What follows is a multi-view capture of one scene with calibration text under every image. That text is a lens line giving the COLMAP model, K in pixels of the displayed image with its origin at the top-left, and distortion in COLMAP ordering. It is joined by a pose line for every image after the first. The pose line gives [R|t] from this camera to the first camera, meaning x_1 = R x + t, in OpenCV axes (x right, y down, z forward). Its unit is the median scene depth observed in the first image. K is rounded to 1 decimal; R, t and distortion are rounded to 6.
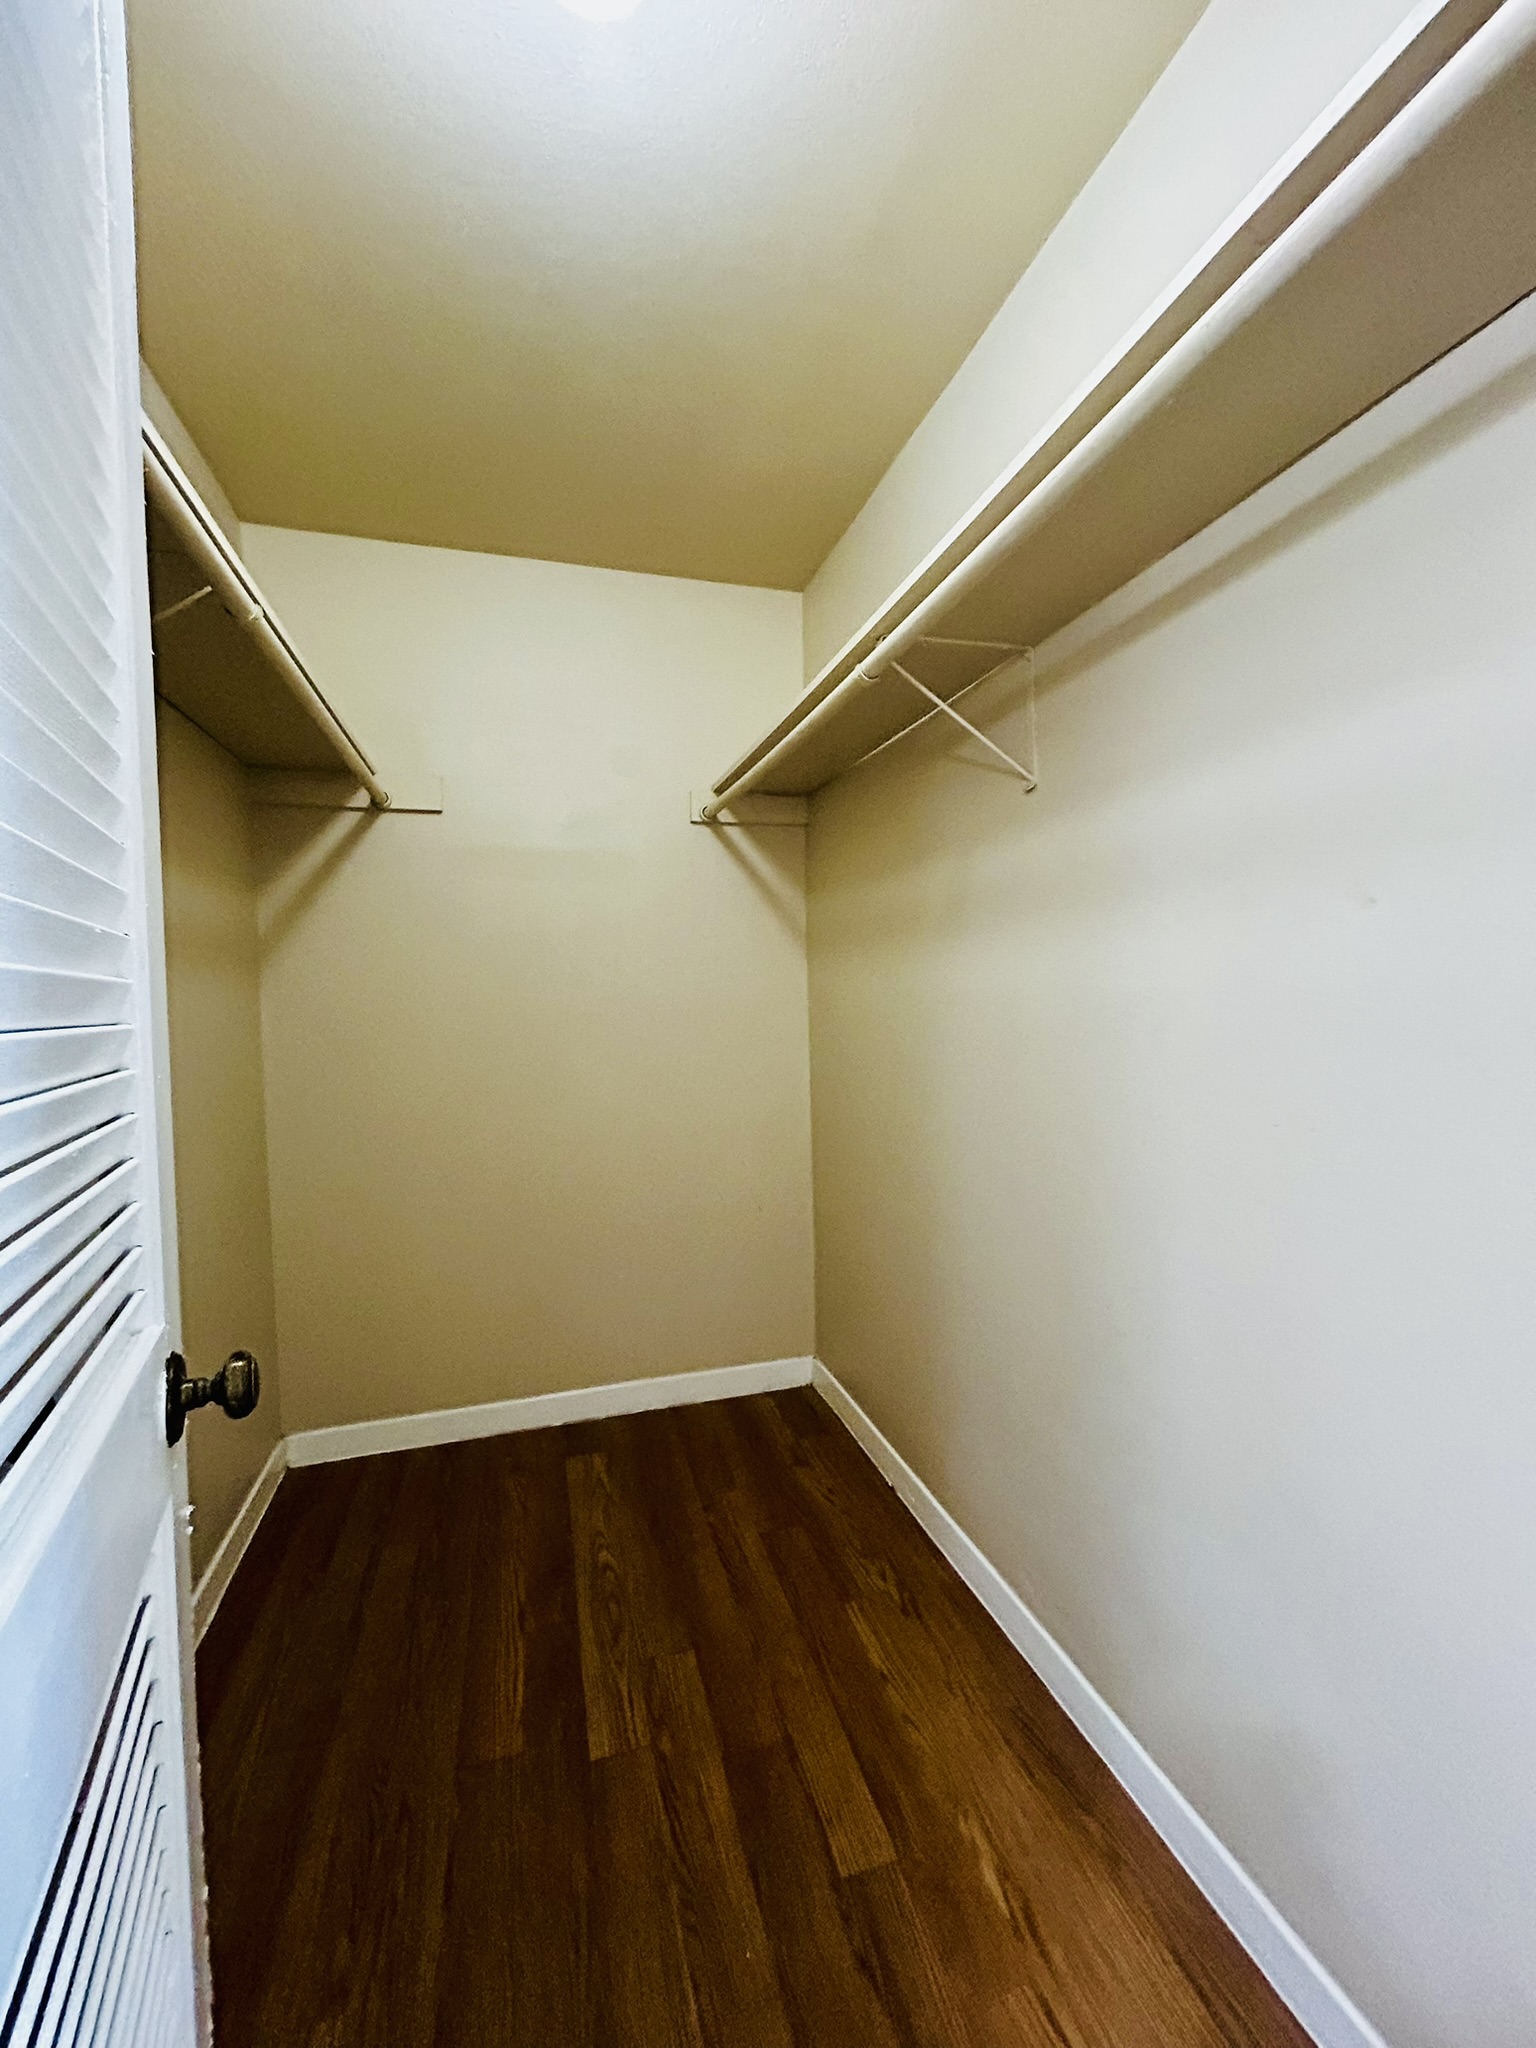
lens RADIAL K [[832.3, 0, 768.0], [0, 832.3, 1024.0], [0, 0, 1]] dist [-0.001151, -0.000320]
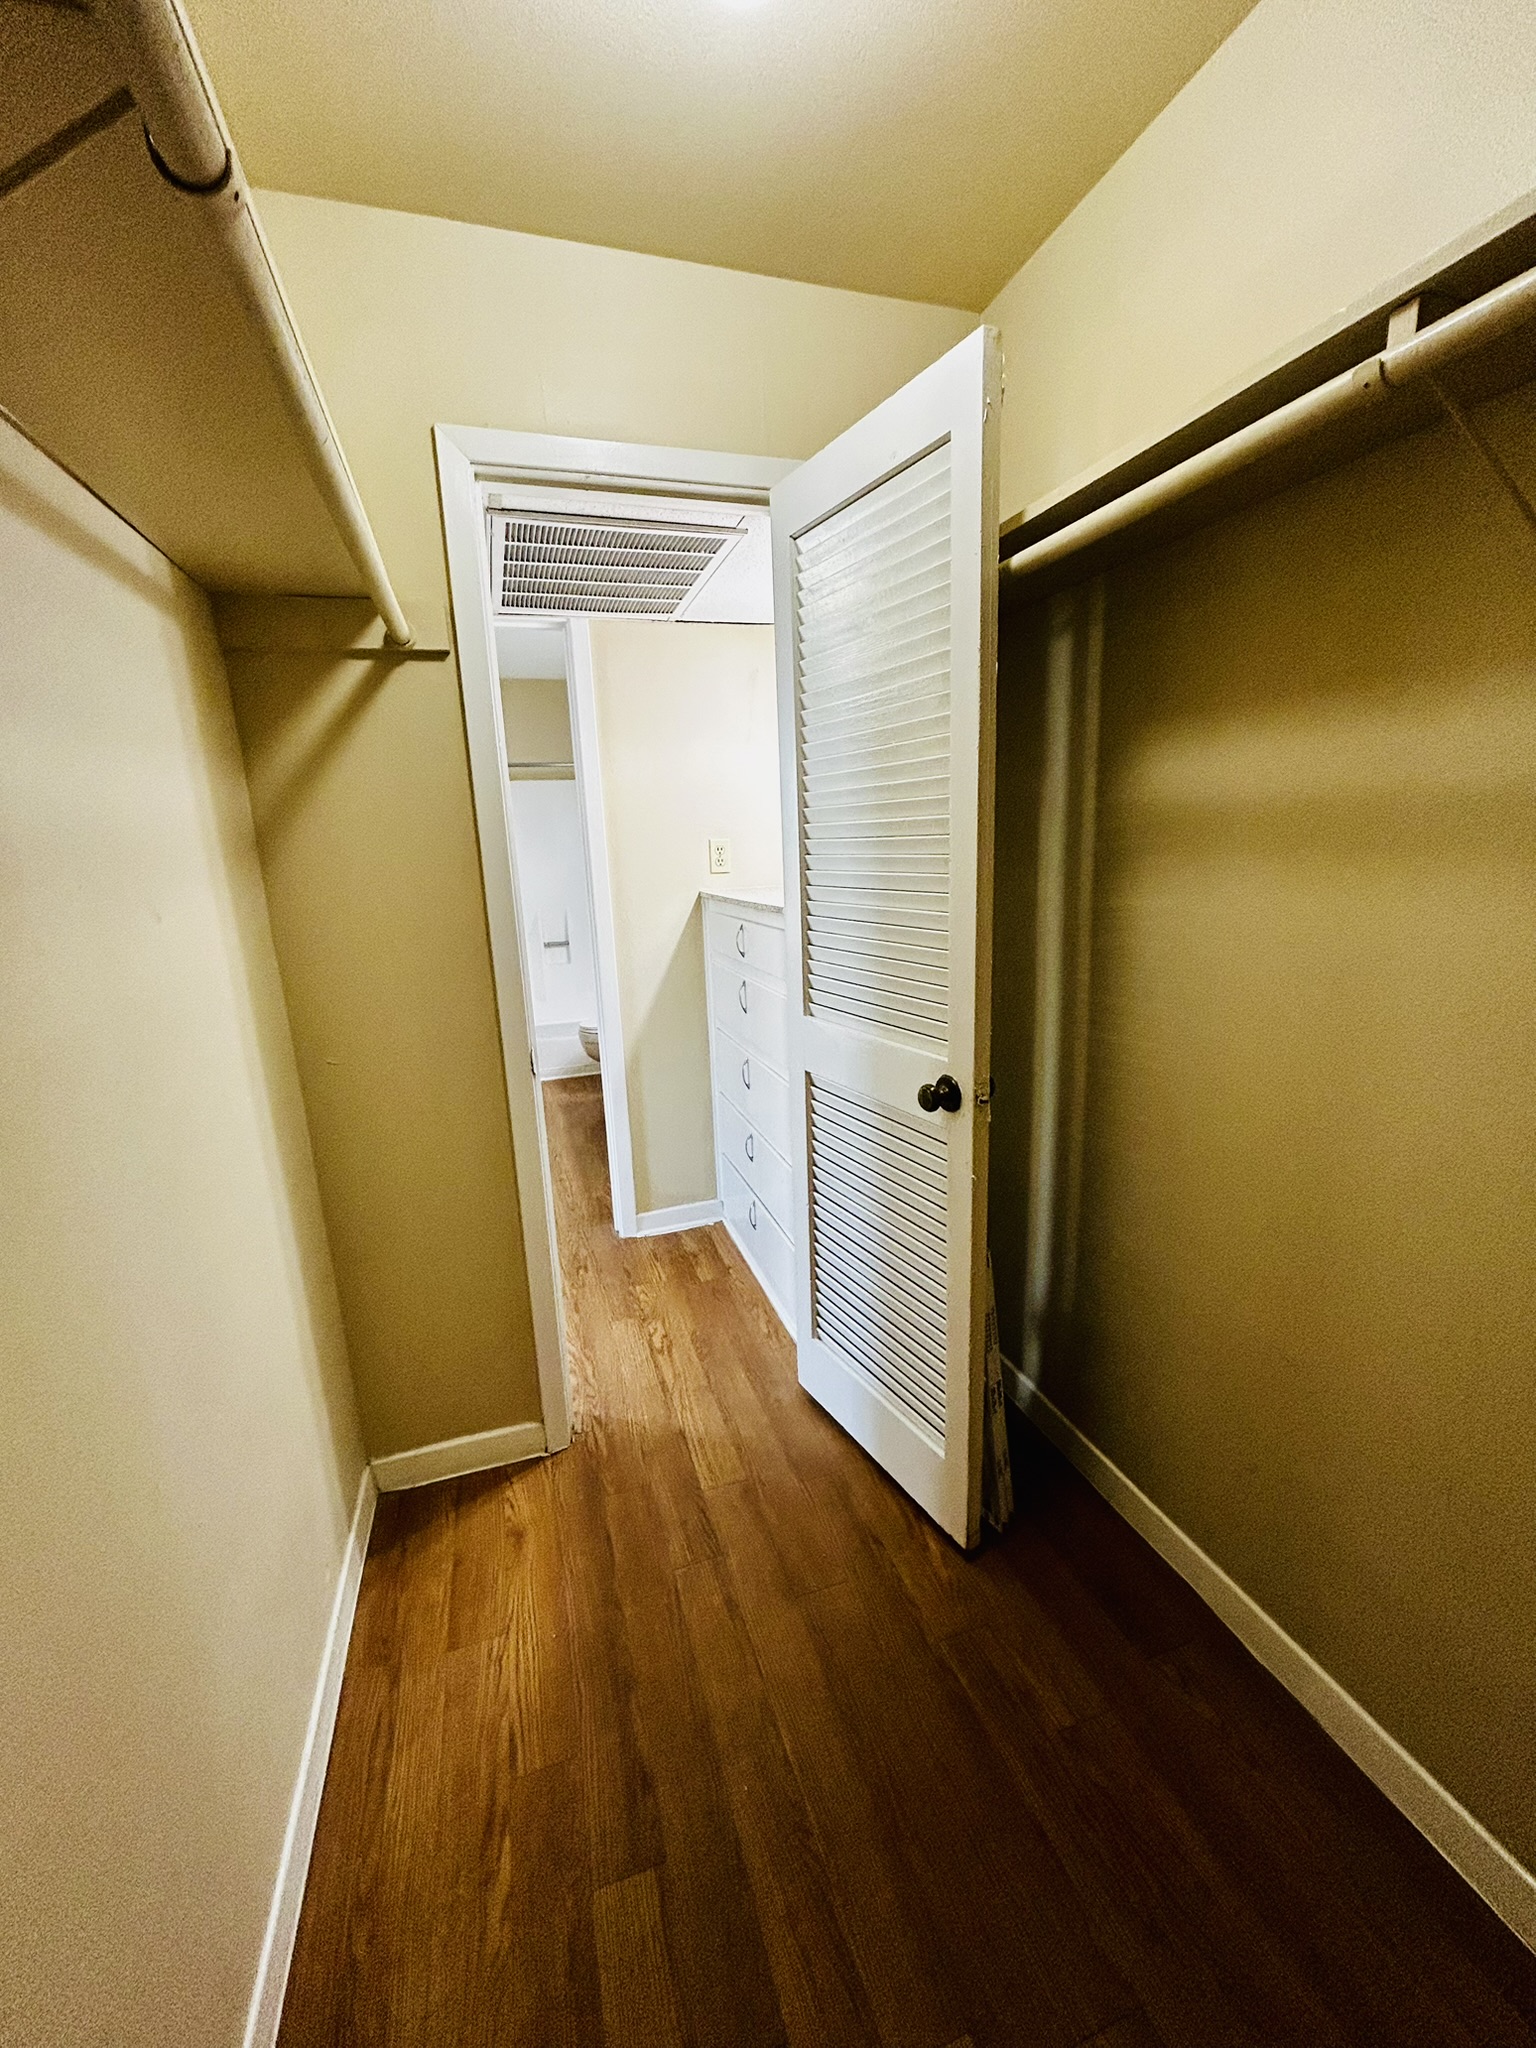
lens RADIAL K [[832.3, 0, 768.0], [0, 832.3, 1024.0], [0, 0, 1]] dist [-0.001151, -0.000320]
pose [[-0.997158, 0.070817, -0.025708, -0.096137], [0.062484, 0.968018, 0.242976, -0.188890], [0.042093, 0.240679, -0.969692, 1.749698]]
